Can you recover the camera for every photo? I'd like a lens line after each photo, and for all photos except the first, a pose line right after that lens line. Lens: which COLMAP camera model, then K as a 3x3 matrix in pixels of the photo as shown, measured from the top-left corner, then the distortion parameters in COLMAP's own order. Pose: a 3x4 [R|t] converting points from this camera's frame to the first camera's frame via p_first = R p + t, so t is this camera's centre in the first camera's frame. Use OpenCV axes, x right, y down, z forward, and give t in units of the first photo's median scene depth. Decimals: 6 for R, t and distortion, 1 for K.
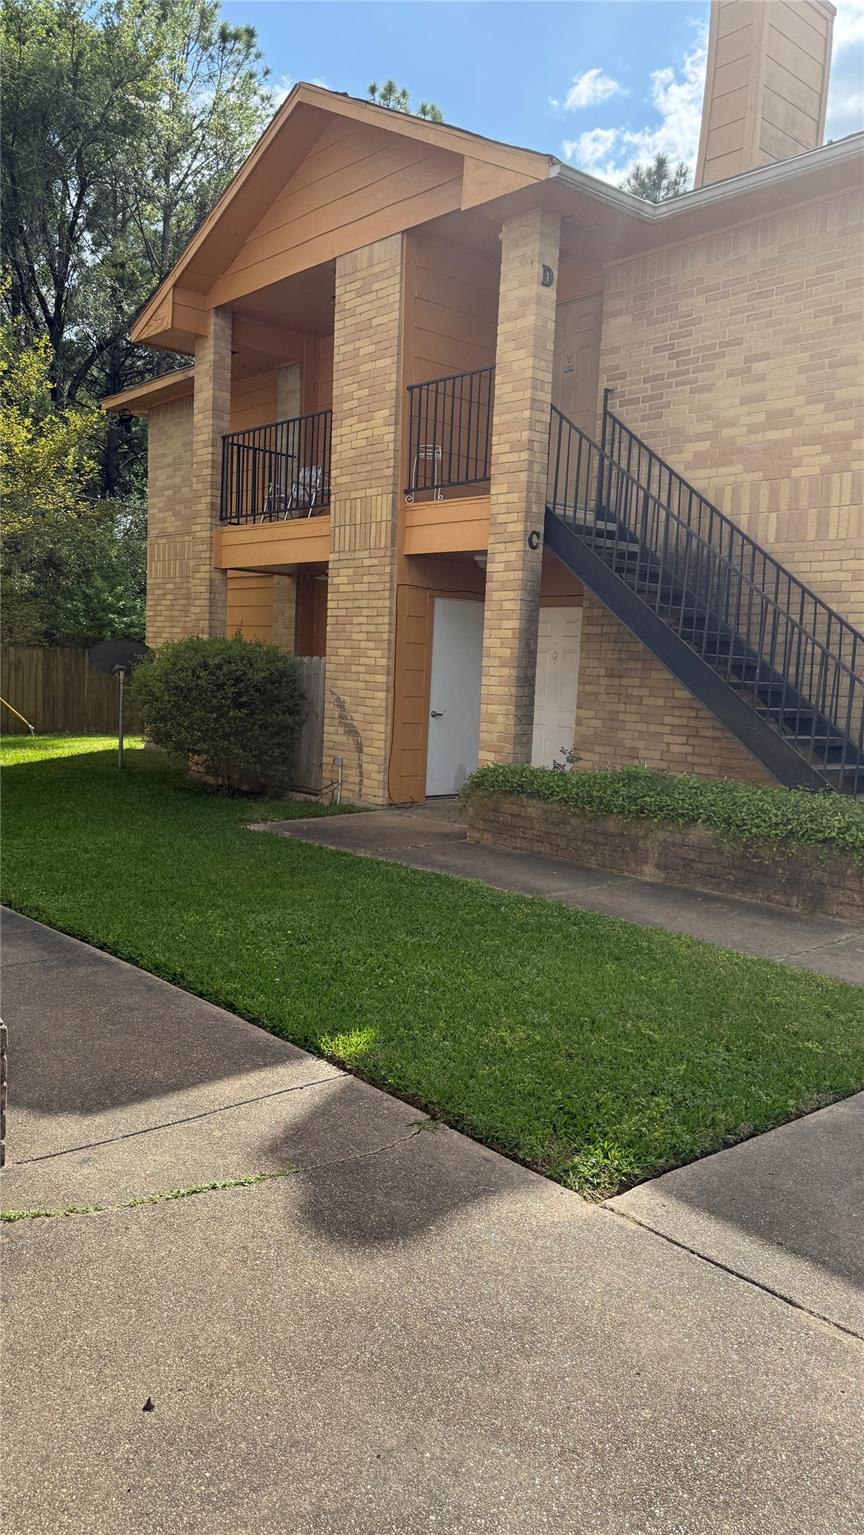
lens RADIAL K [[1095.3, 0, 432.0], [0, 1095.3, 767.5], [0, 0, 1]] dist [0.023179, -0.025186]
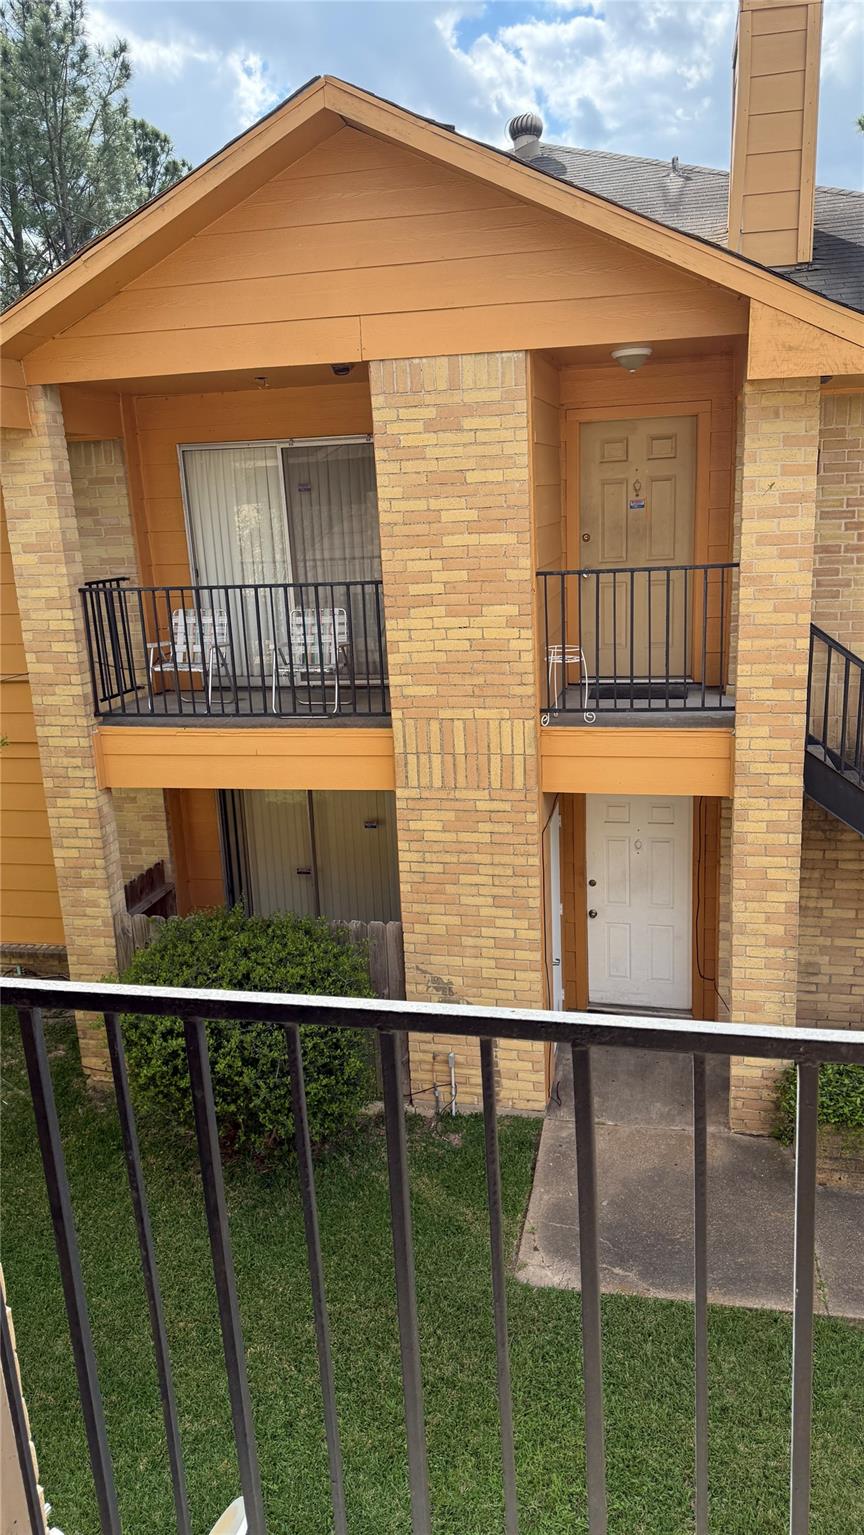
lens RADIAL K [[1095.3, 0, 432.0], [0, 1095.3, 767.5], [0, 0, 1]] dist [0.023179, -0.025186]
pose [[0.808636, -0.217294, 0.546709, -0.475642], [0.136683, 0.973252, 0.184659, -0.349030], [-0.572210, -0.074596, 0.816707, 0.430944]]
